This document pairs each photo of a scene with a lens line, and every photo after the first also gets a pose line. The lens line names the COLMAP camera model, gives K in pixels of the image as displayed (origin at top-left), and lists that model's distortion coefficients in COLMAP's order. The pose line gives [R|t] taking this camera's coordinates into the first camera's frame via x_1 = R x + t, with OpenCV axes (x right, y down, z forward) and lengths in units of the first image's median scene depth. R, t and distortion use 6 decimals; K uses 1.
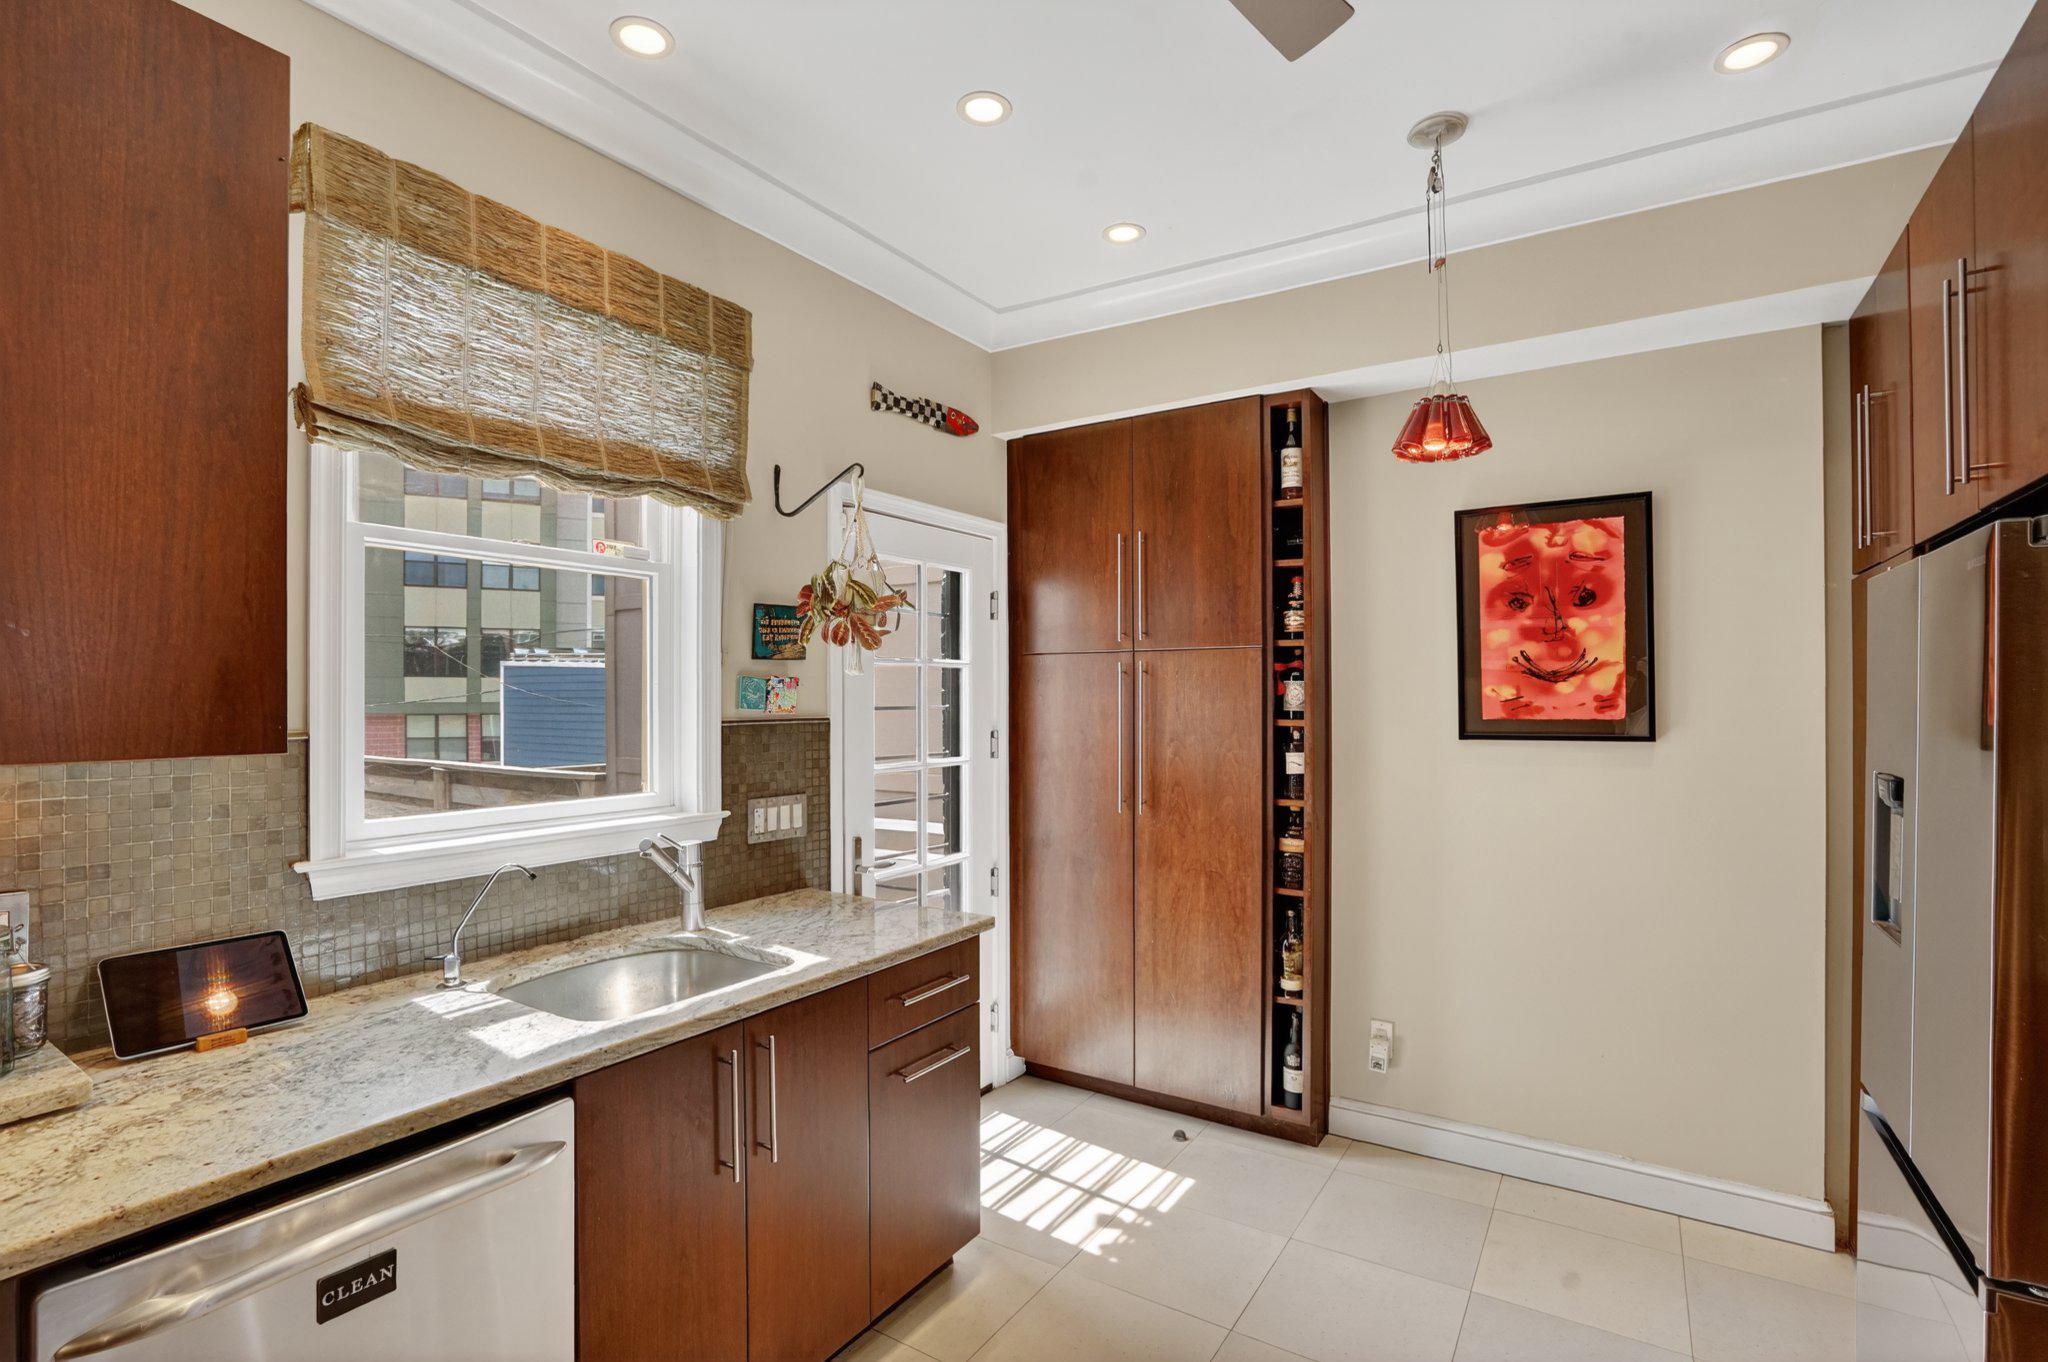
lens RADIAL K [[992.3, 0, 1024.0], [0, 992.3, 681.0], [0, 0, 1]] dist [-0.001172, -0.000078]
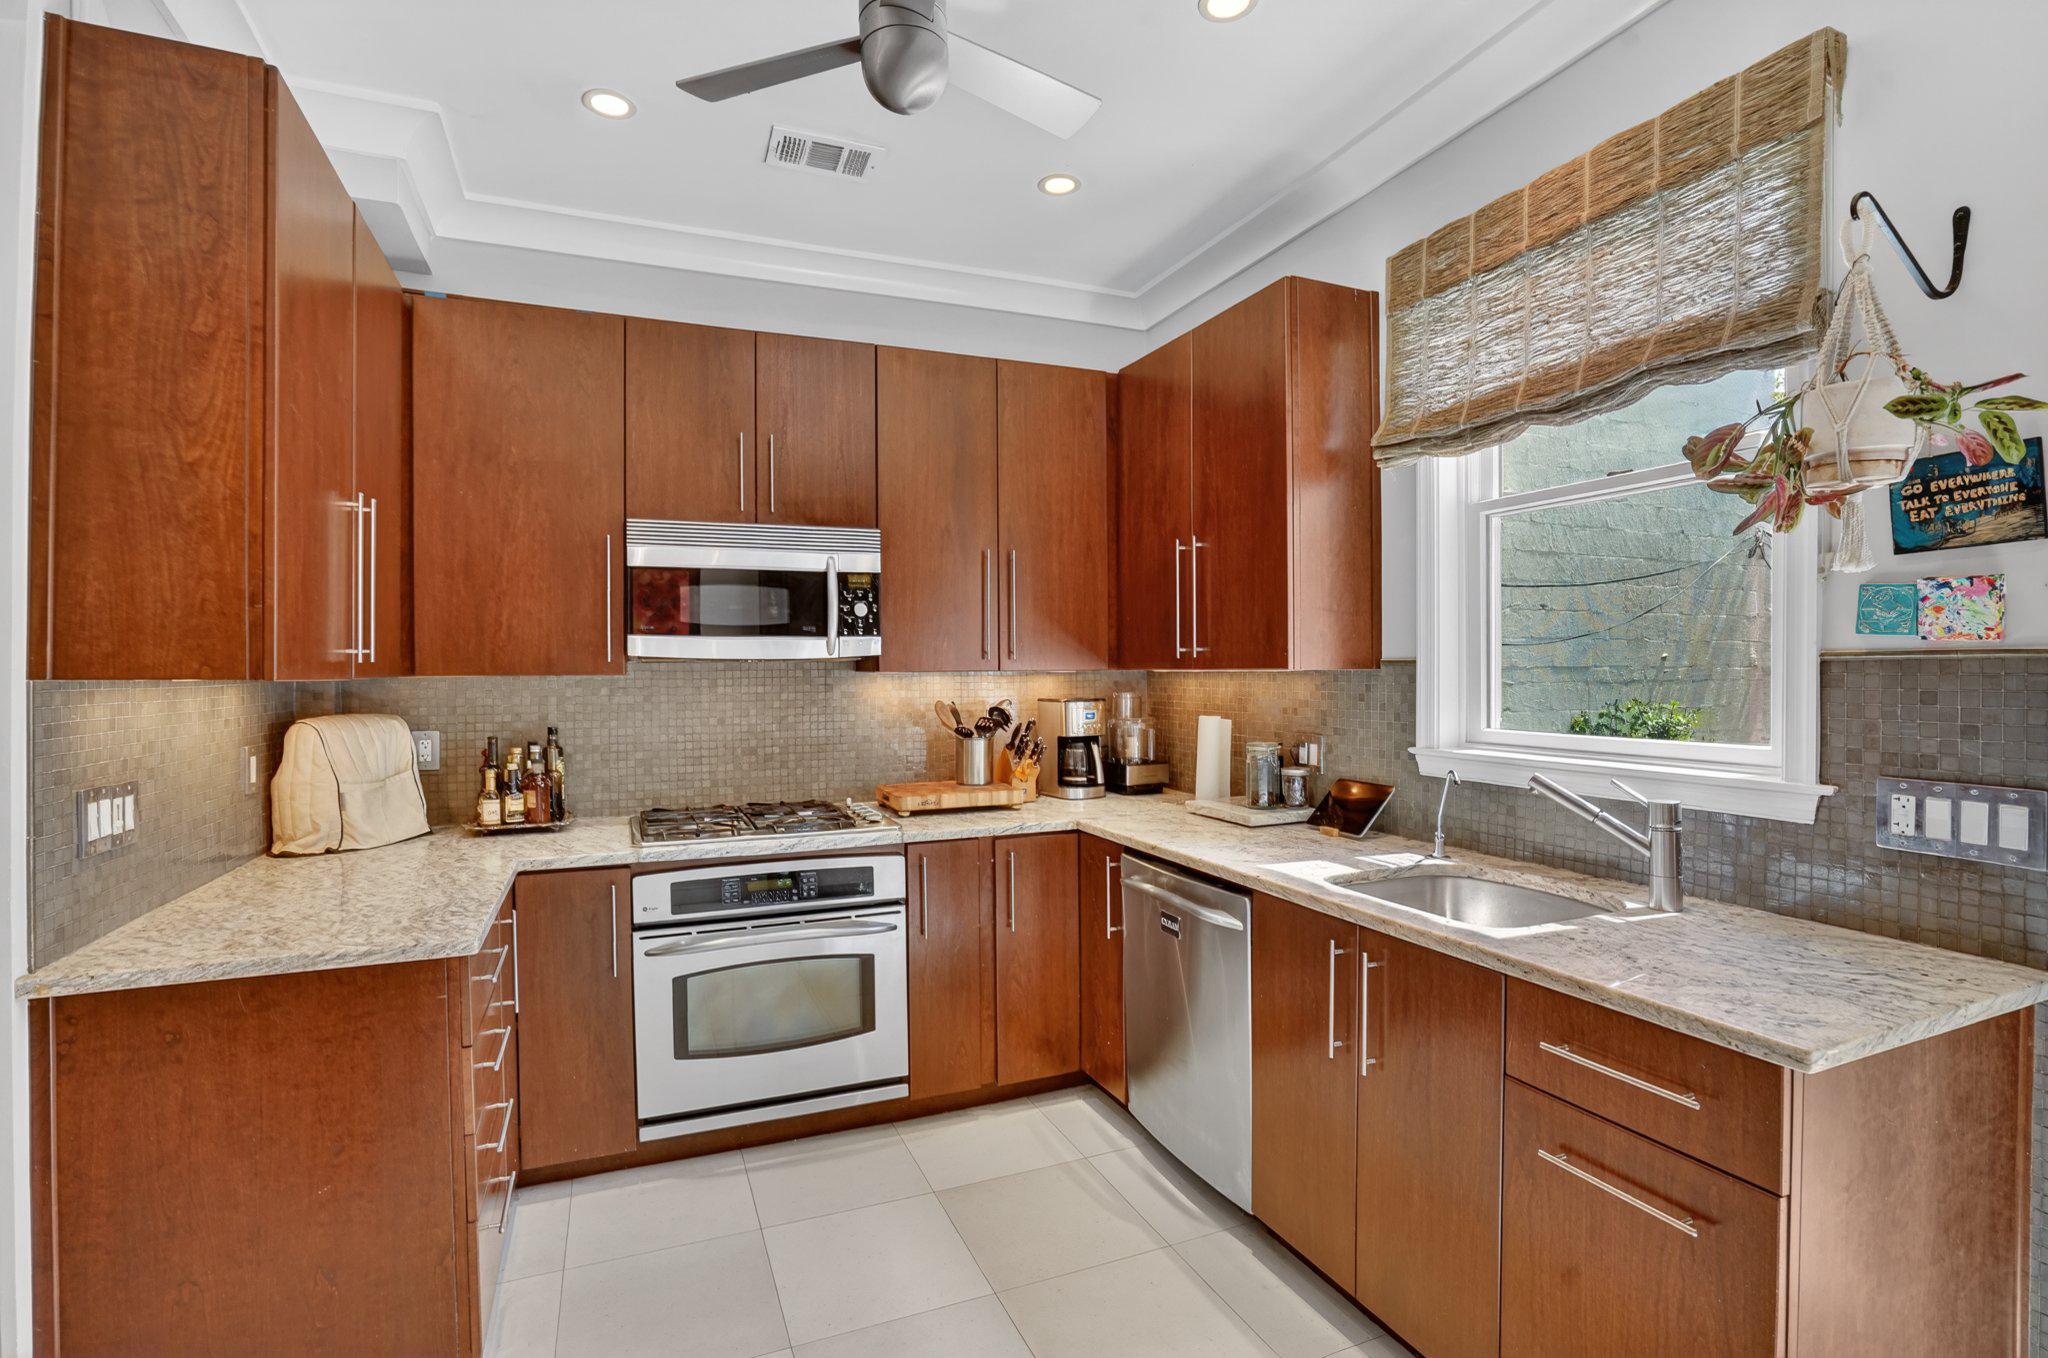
lens RADIAL K [[992.3, 0, 1024.0], [0, 992.3, 679.0], [0, 0, 1]] dist [-0.001172, -0.000078]
pose [[-0.571719, 0.008694, -0.820403, 0.621134], [0.015874, 0.999874, -0.000466, 0.053875], [0.820296, -0.013290, -0.571785, 1.022143]]
